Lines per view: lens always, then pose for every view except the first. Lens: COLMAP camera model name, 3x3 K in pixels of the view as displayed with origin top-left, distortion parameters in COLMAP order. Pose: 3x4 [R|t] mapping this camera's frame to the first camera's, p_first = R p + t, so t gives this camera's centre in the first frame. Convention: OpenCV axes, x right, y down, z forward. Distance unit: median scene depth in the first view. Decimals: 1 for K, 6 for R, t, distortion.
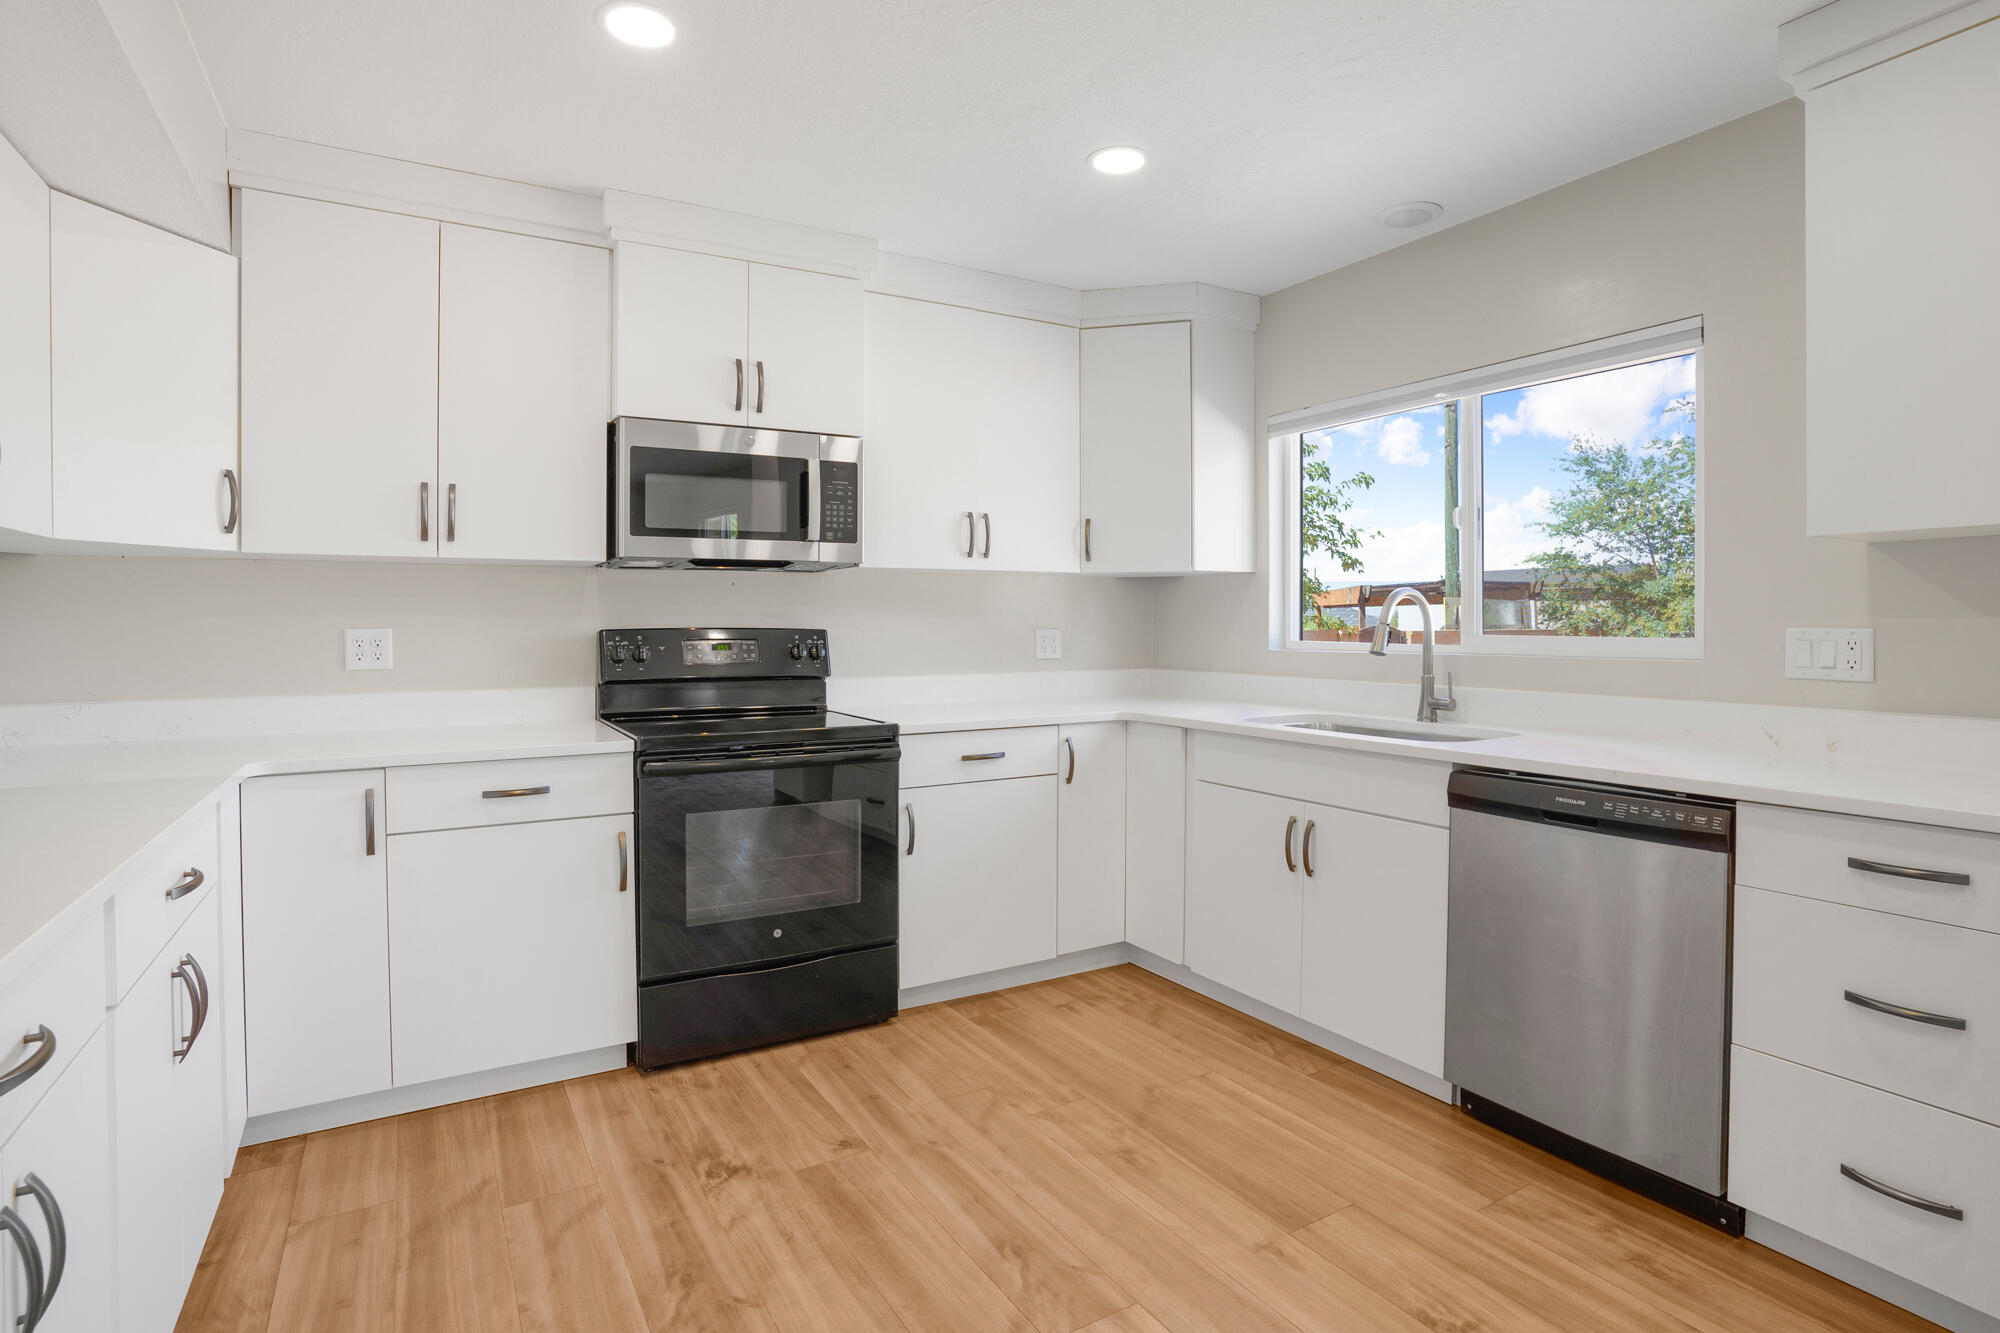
lens RADIAL K [[1006.3, 0, 990.3], [0, 1006.3, 634.3], [0, 0, 1]] dist [-0.070778, 0.036813]
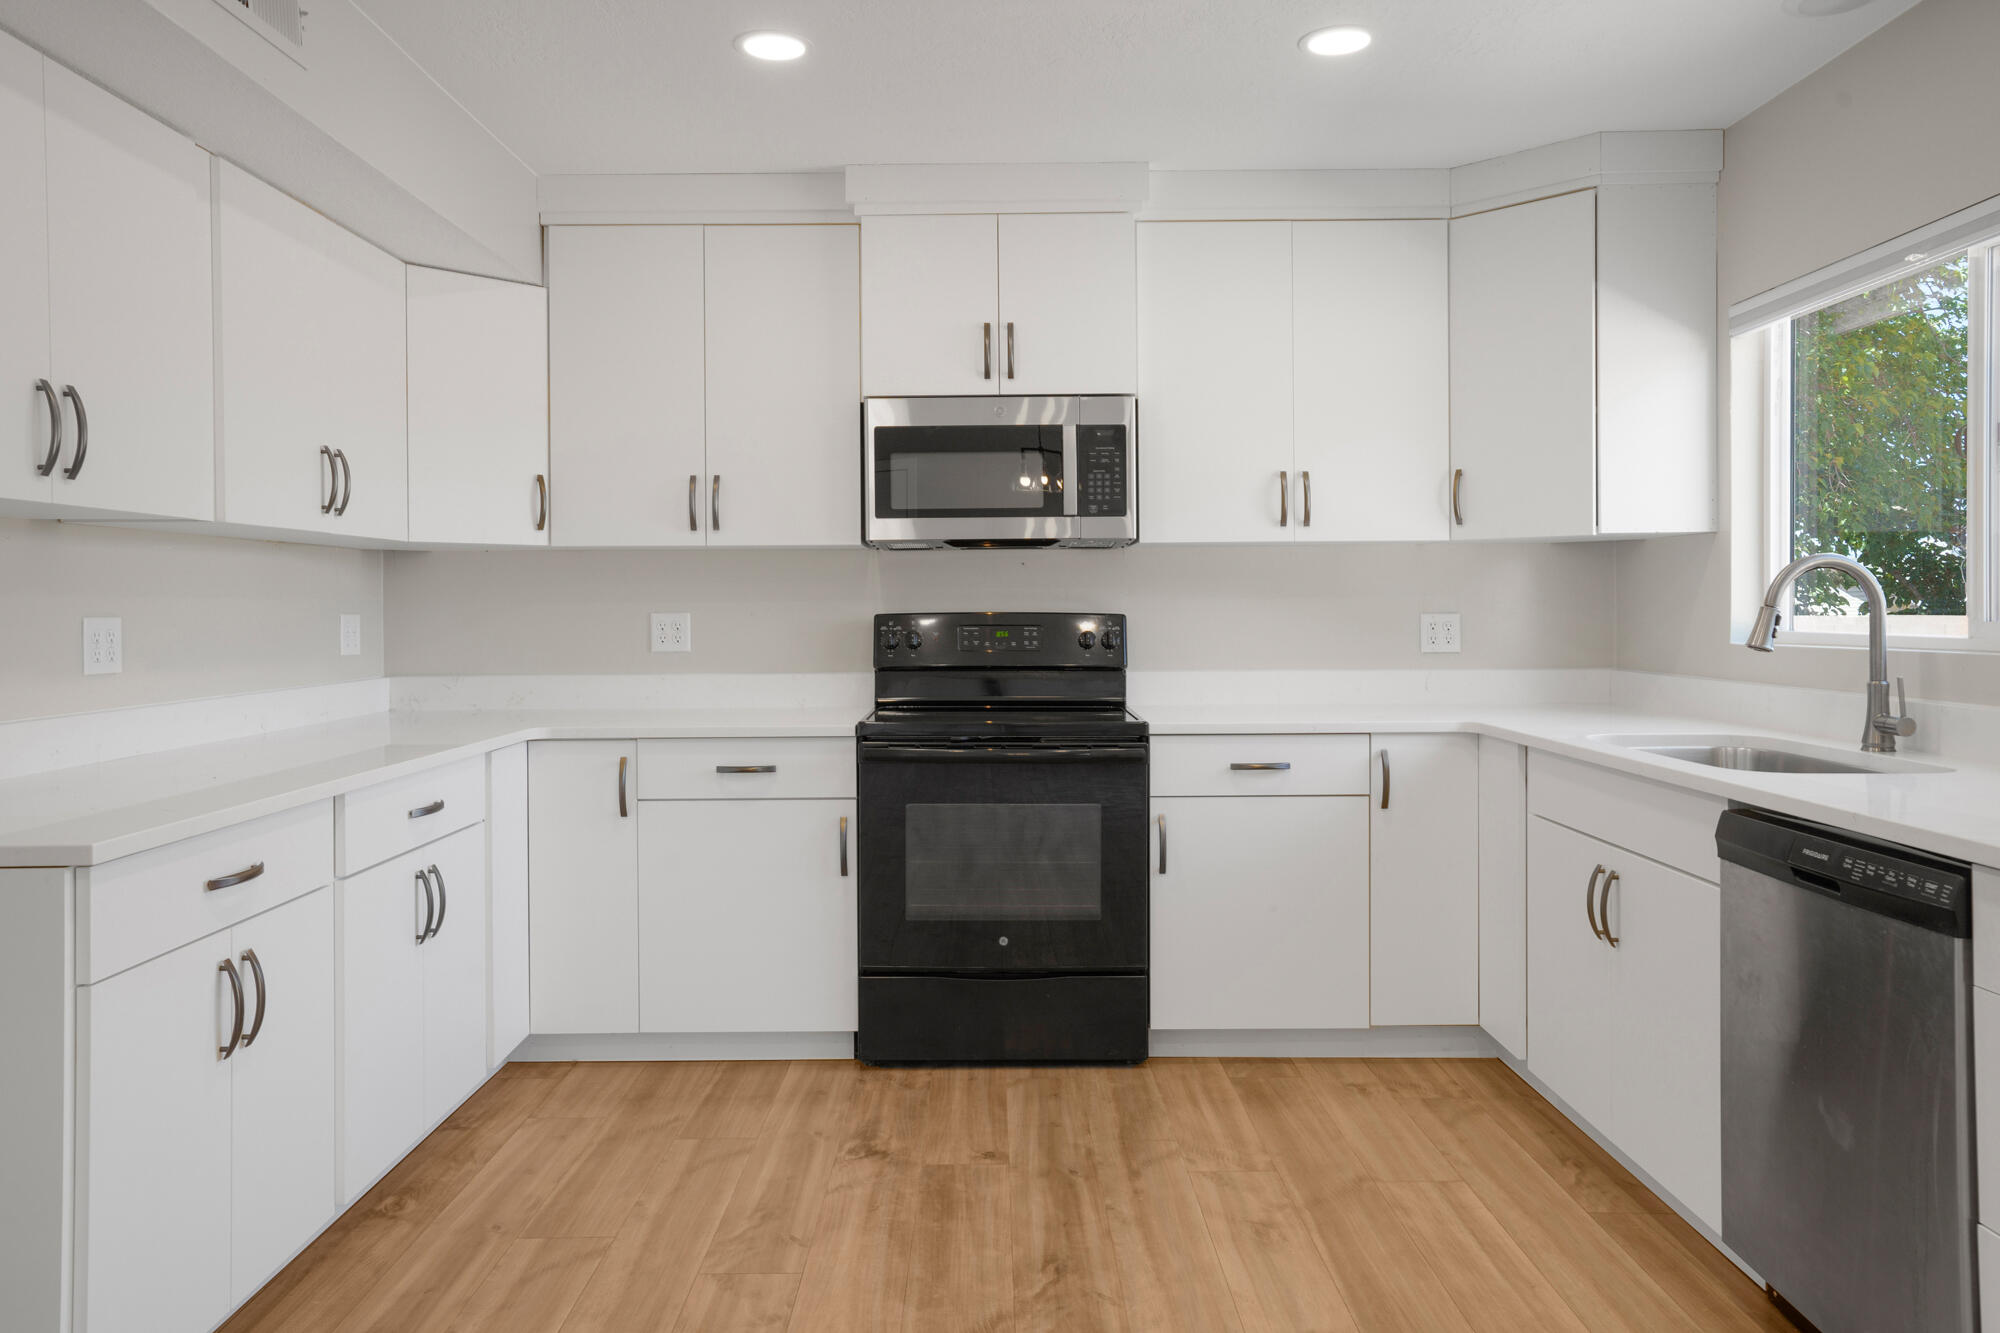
lens RADIAL K [[1427.7, 0, 994.9], [0, 1427.7, 617.0], [0, 0, 1]] dist [-0.006349, 0.048632]
pose [[0.862143, 0.001217, -0.506663, 0.426411], [-0.002577, 0.999995, -0.001984, 0.000343], [0.506658, 0.003016, 0.862142, -0.141609]]
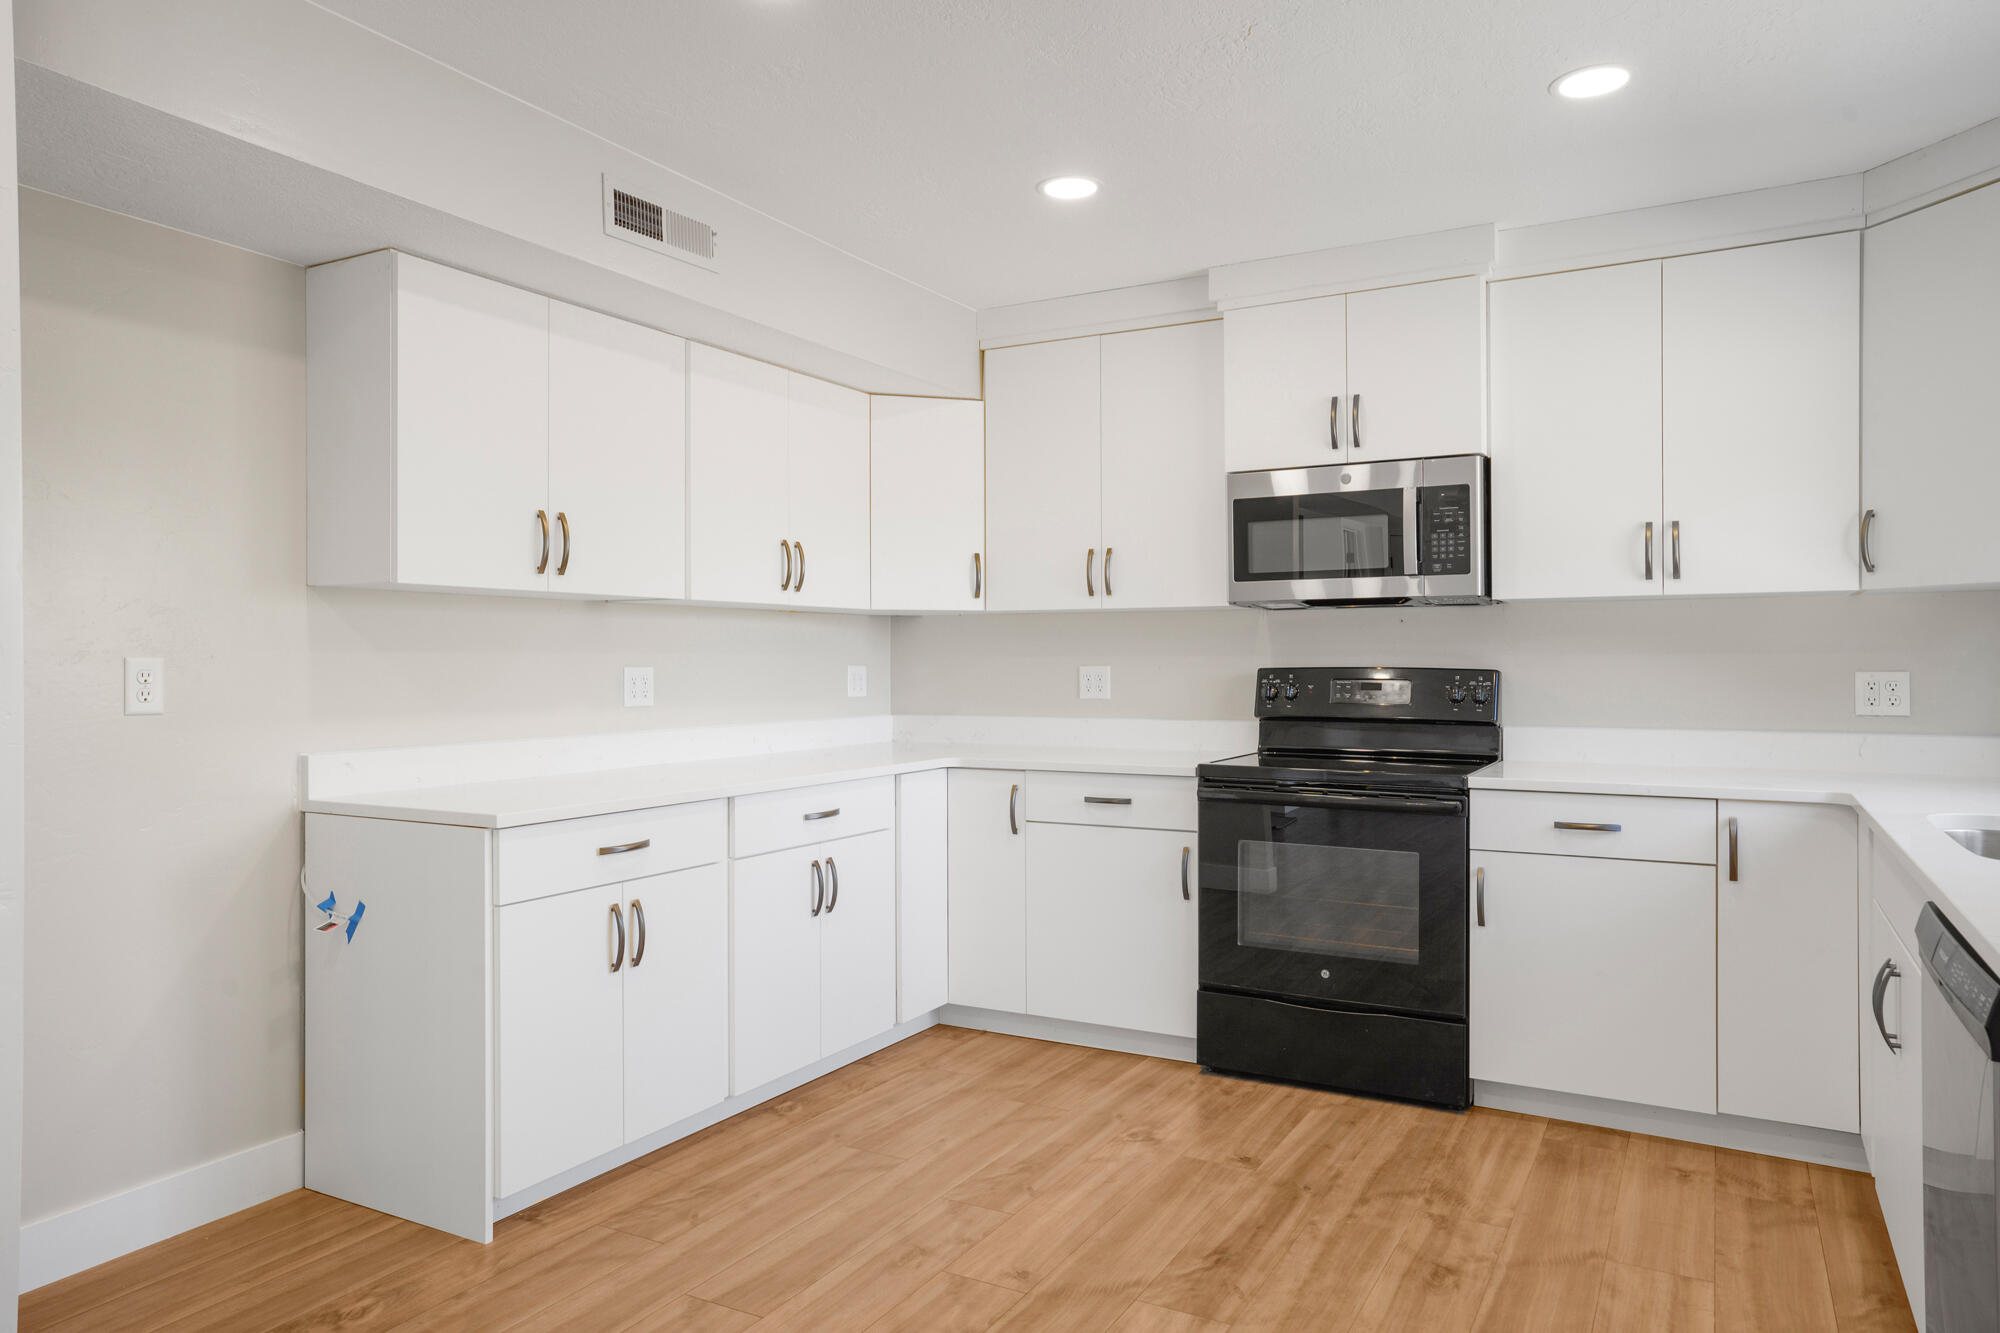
lens RADIAL K [[1322.2, 0, 1000.0], [0, 1322.2, 666.5], [0, 0, 1]] dist [-0.027253, 0.067875]
pose [[0.505271, 0.005227, -0.862945, 0.713276], [-0.010240, 0.999948, 0.000061, -0.003868], [0.862900, 0.008806, 0.505298, 0.049138]]
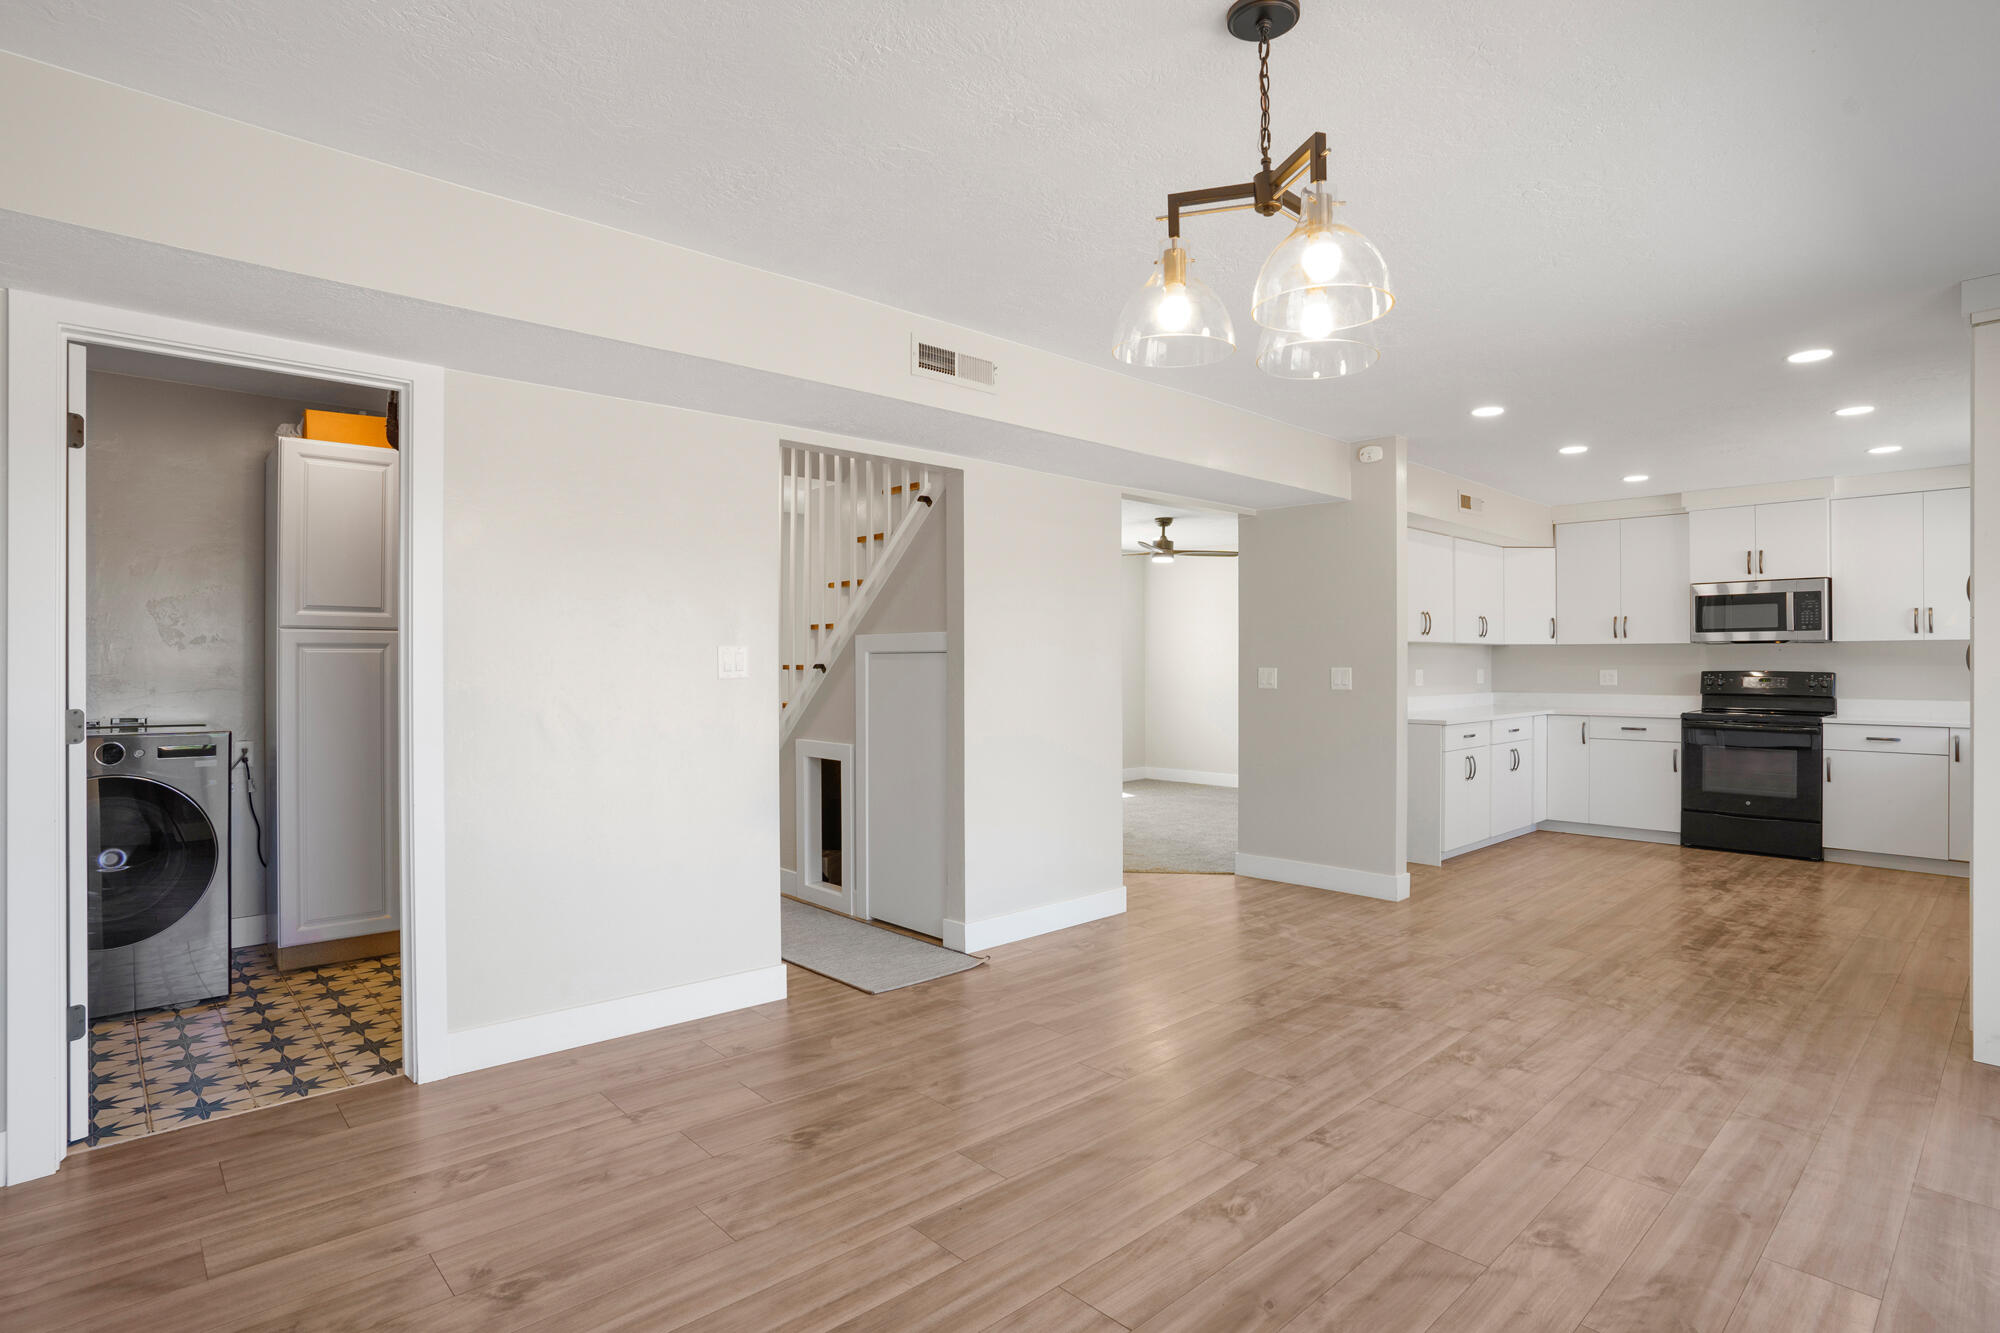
lens RADIAL K [[1043.2, 0, 1000.0], [0, 1043.2, 666.5], [0, 0, 1]] dist [-0.063767, 0.040743]
pose [[0.233056, 0.006873, -0.972439, 1.578054], [-0.013144, 0.999906, 0.003918, -0.003530], [0.972375, 0.011868, 0.233124, -1.164677]]
